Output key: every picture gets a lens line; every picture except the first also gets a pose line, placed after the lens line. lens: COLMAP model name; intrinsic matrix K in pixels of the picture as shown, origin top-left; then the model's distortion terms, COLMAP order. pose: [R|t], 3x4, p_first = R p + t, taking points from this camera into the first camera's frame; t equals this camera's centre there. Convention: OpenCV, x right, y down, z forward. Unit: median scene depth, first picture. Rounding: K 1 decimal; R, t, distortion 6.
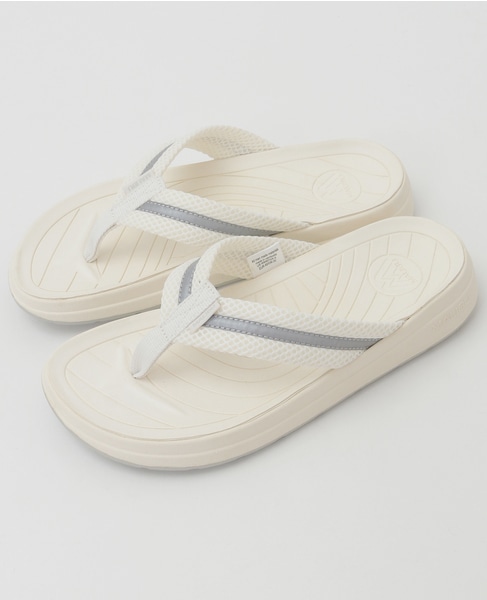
lens RADIAL K [[1014.5, 0, 243.7], [0, 1014.5, 300.2], [0, 0, 1]] dist [-0.001715, 0.000000]
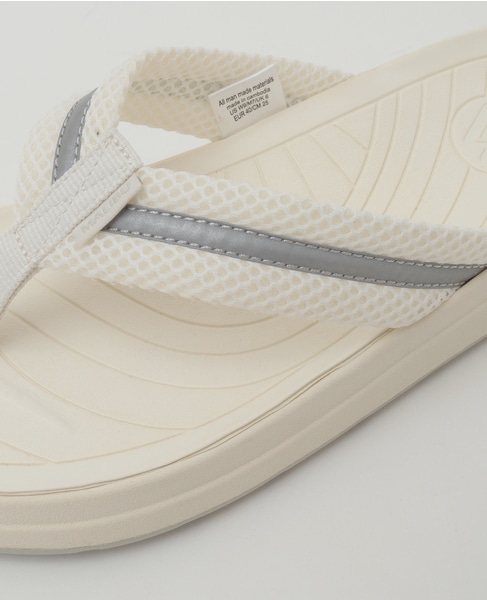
lens RADIAL K [[1227.9, 0, 239.5], [0, 1227.9, 300.1], [0, 0, 1]] dist [-0.658125, 0.000000]
pose [[0.999862, 0.012136, 0.011387, 0.013935], [-0.012933, 0.997268, 0.072726, 0.016291], [-0.010473, -0.072863, 0.997287, 0.459494]]
